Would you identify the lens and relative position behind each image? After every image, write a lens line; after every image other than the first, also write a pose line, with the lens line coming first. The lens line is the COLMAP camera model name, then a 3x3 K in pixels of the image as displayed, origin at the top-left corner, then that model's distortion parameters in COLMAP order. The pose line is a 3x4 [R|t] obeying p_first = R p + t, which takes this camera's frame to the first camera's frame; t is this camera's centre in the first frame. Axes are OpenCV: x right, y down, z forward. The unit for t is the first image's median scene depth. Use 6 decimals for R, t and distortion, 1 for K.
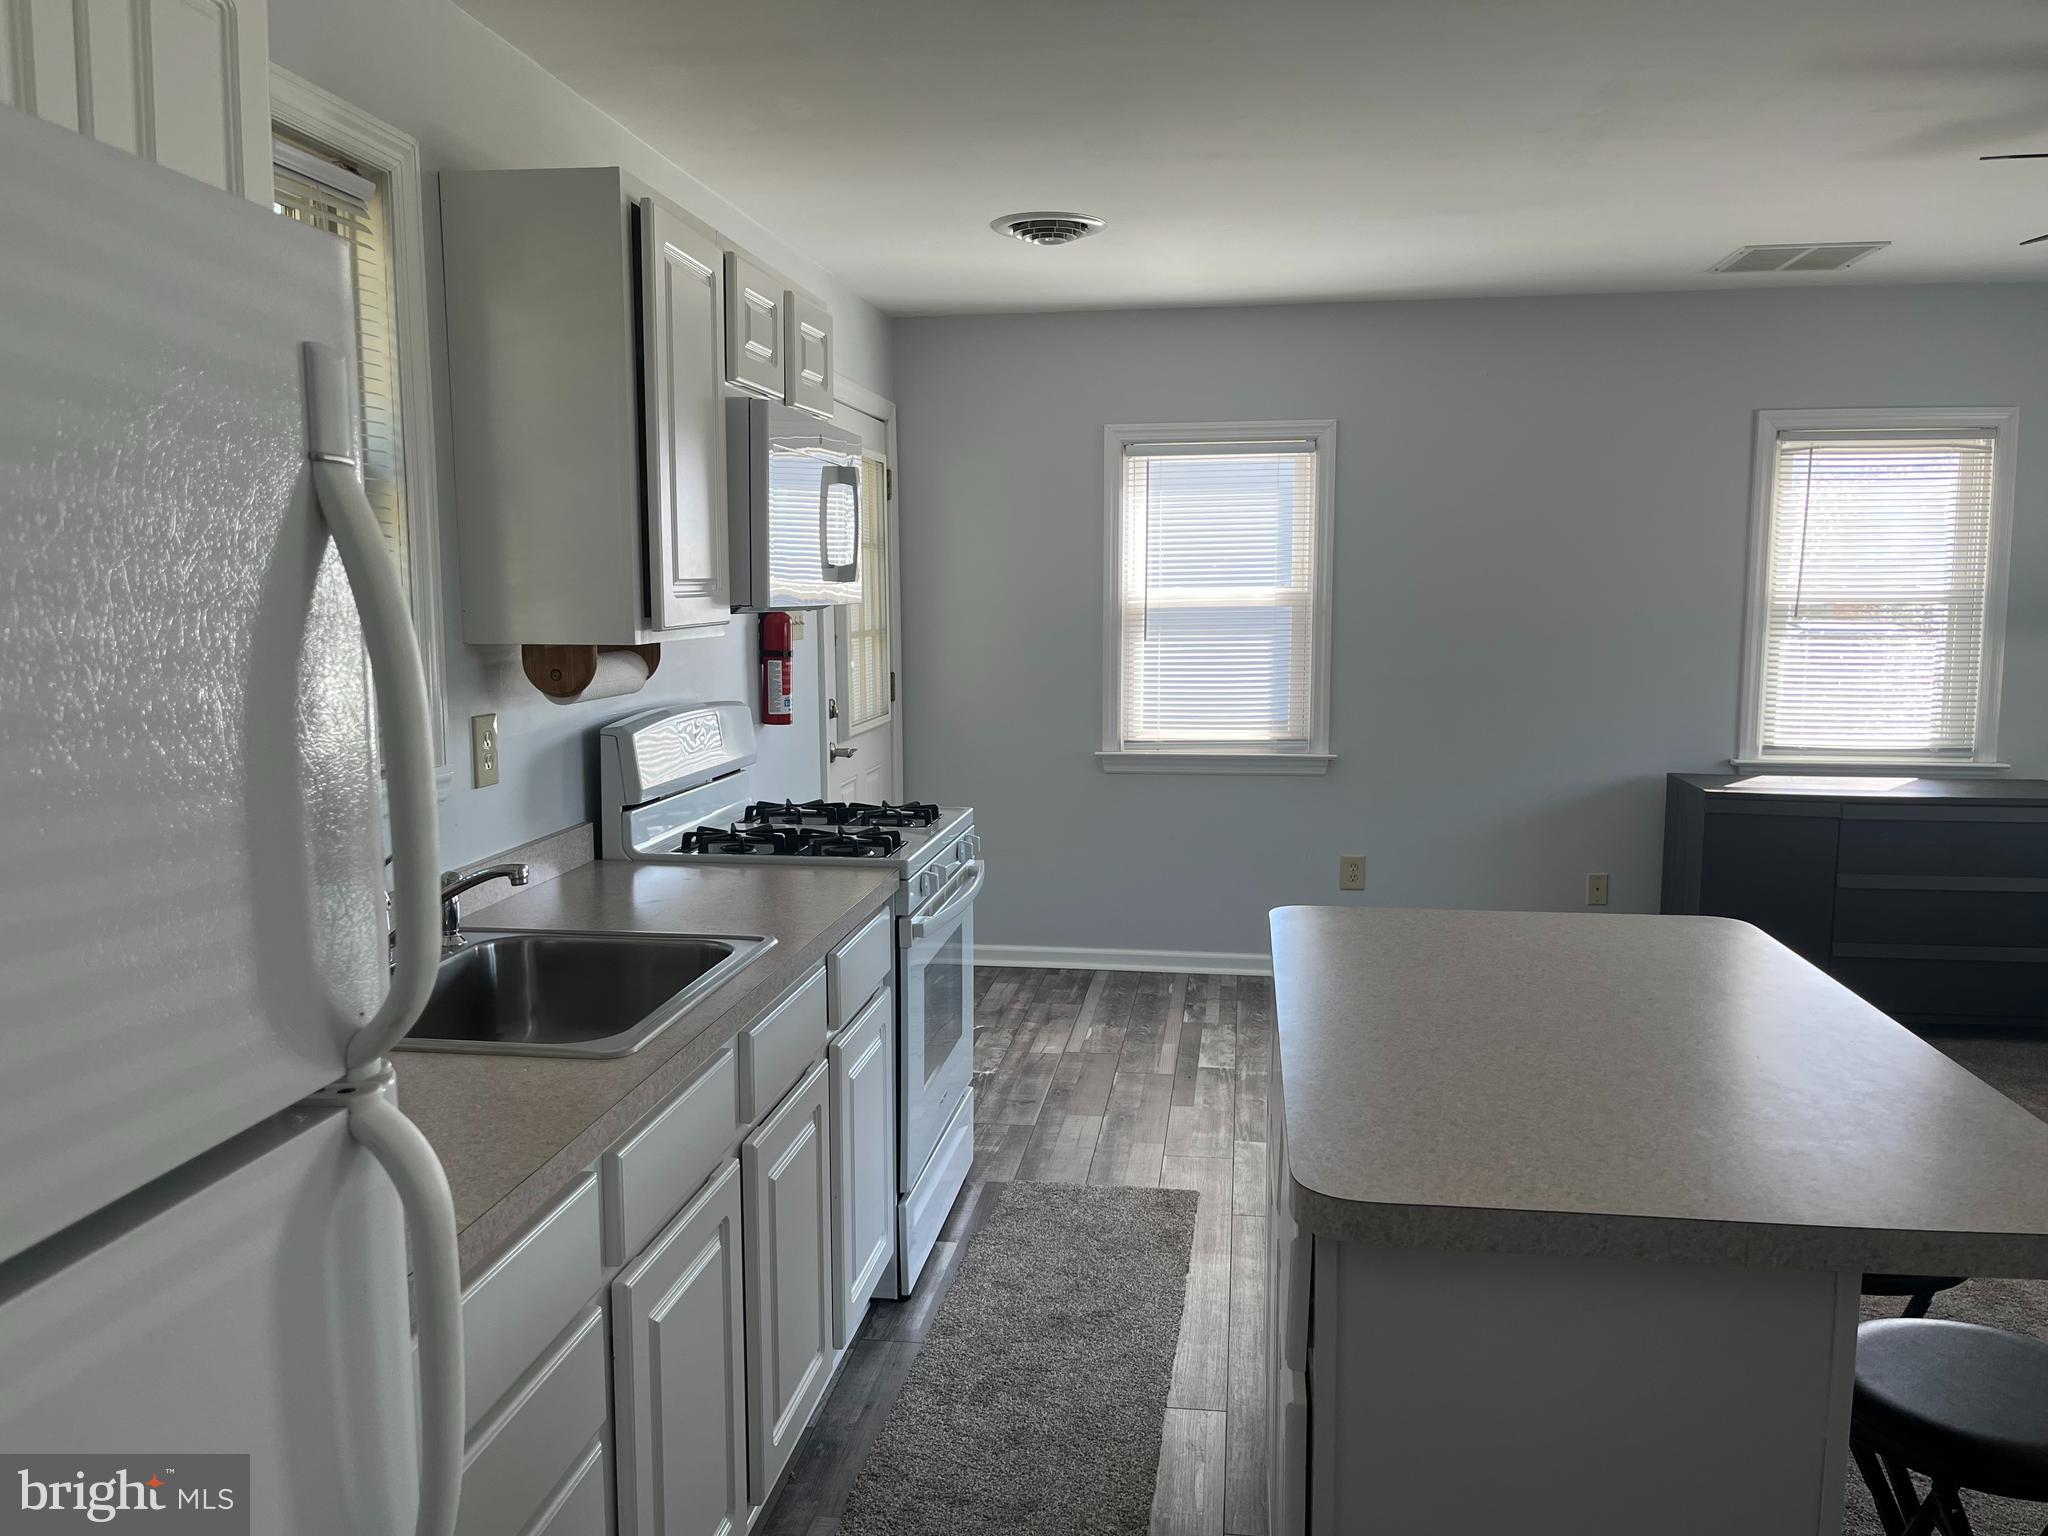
lens RADIAL K [[1558.3, 0, 1026.8], [0, 1558.3, 769.0], [0, 0, 1]] dist [0.042895, -0.035426]
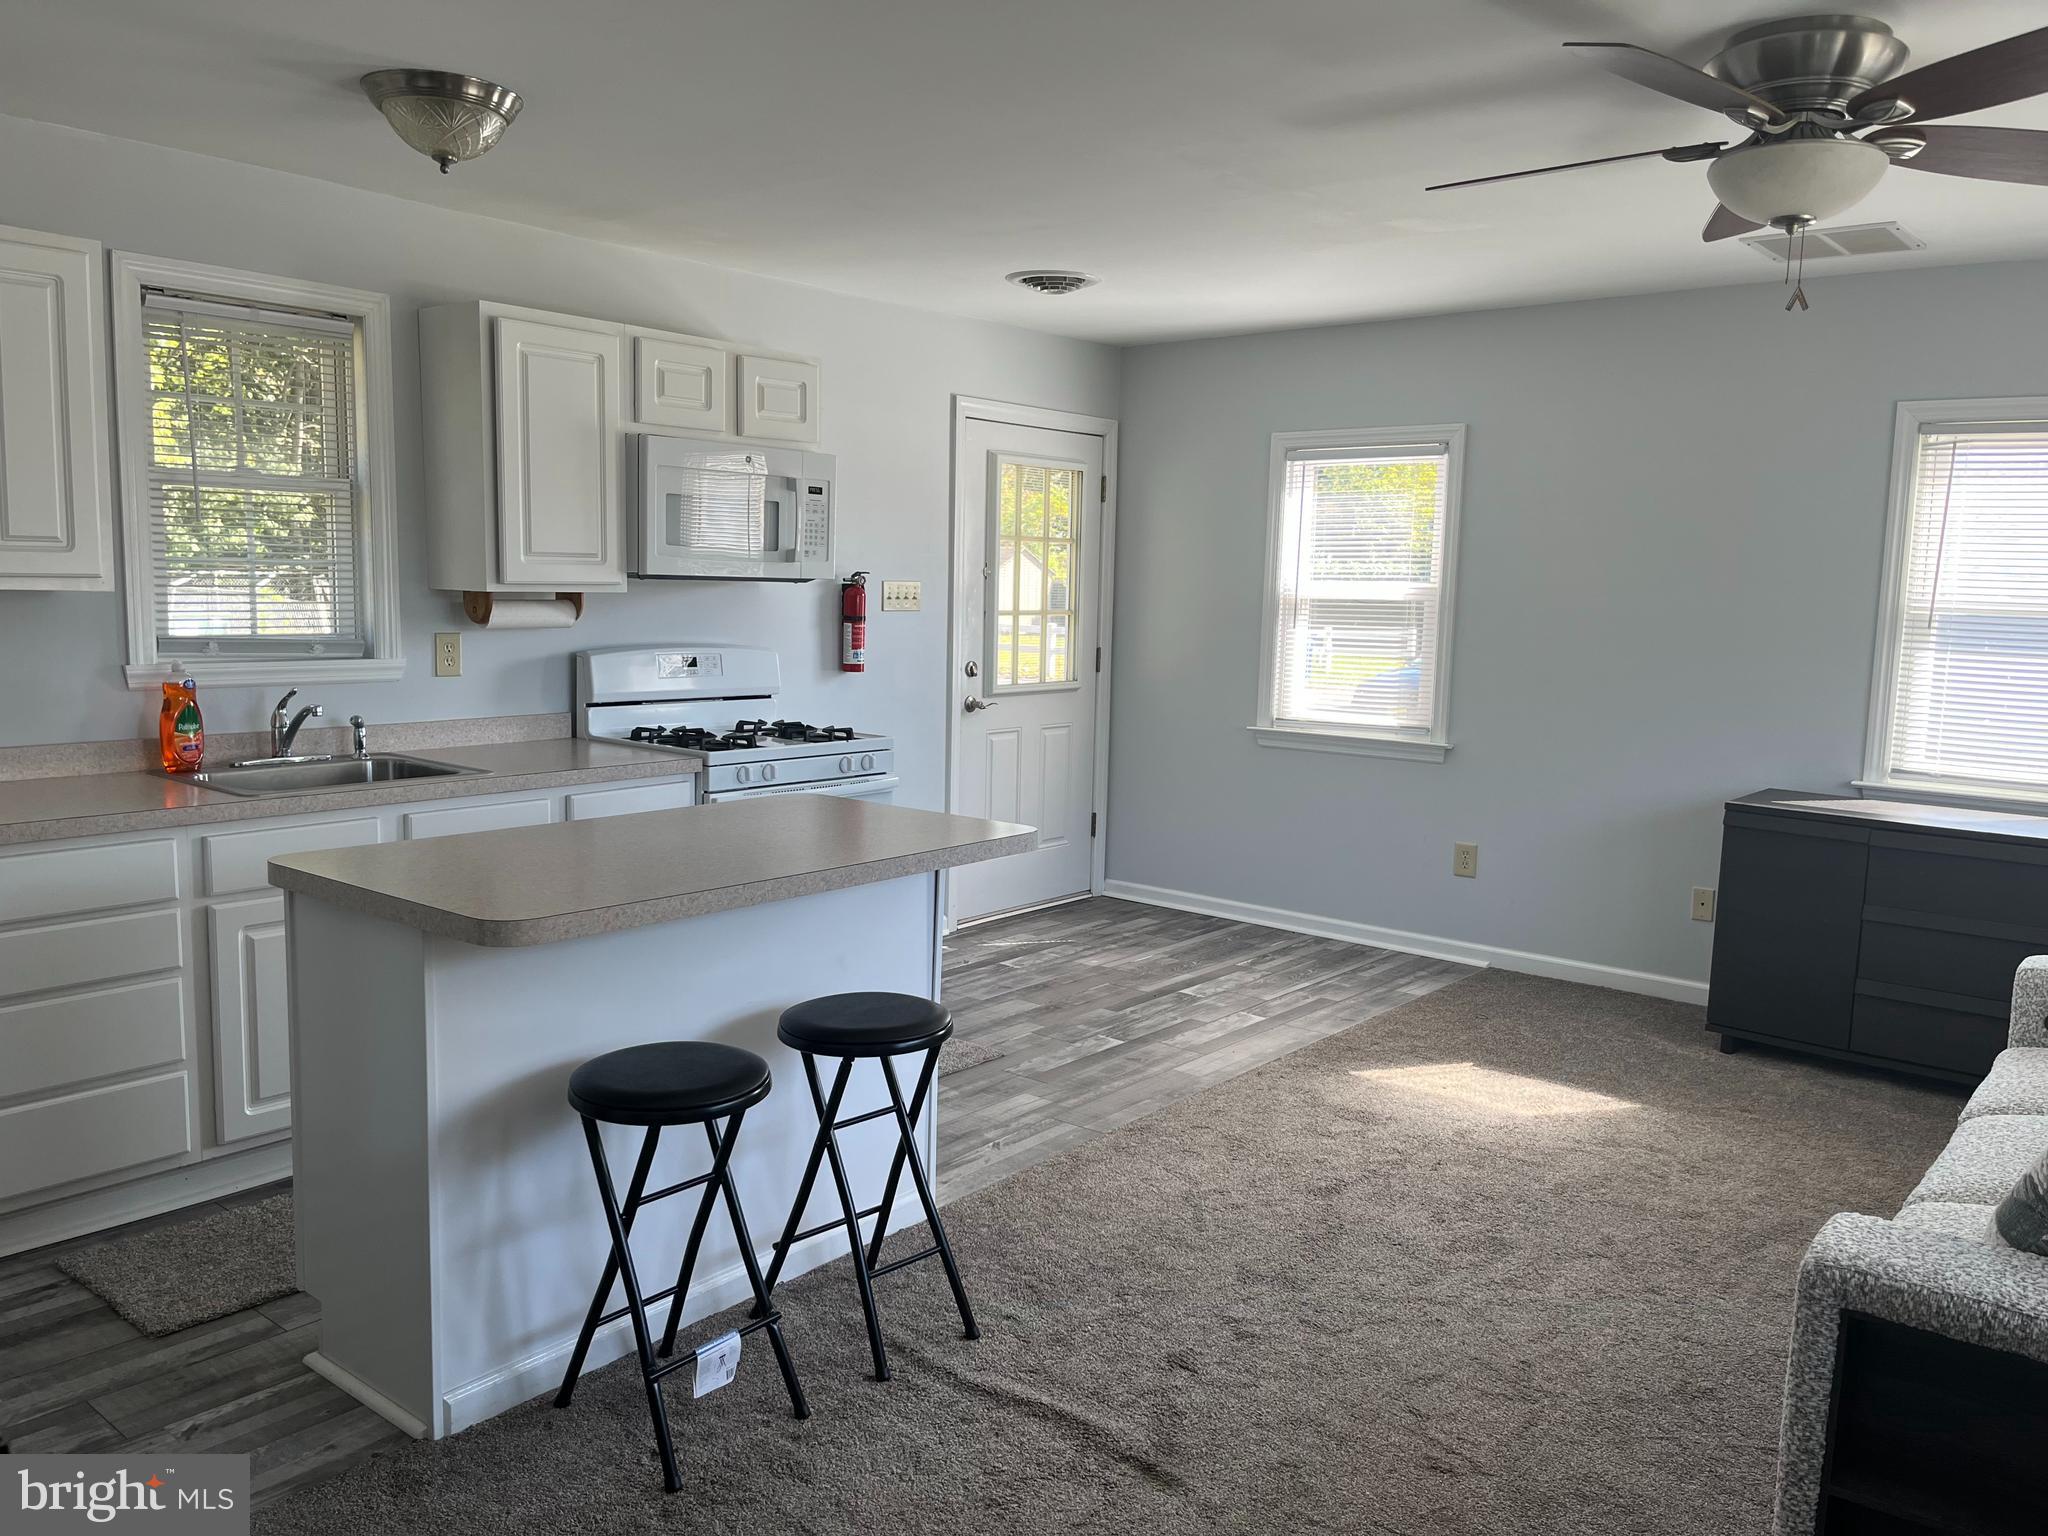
lens RADIAL K [[1558.3, 0, 1005.6], [0, 1558.3, 778.7], [0, 0, 1]] dist [0.042895, -0.035426]
pose [[0.849579, 0.090404, -0.519657, 0.508253], [-0.087334, 0.995714, 0.030442, 0.008246], [0.520182, 0.019521, 0.853833, -0.049903]]
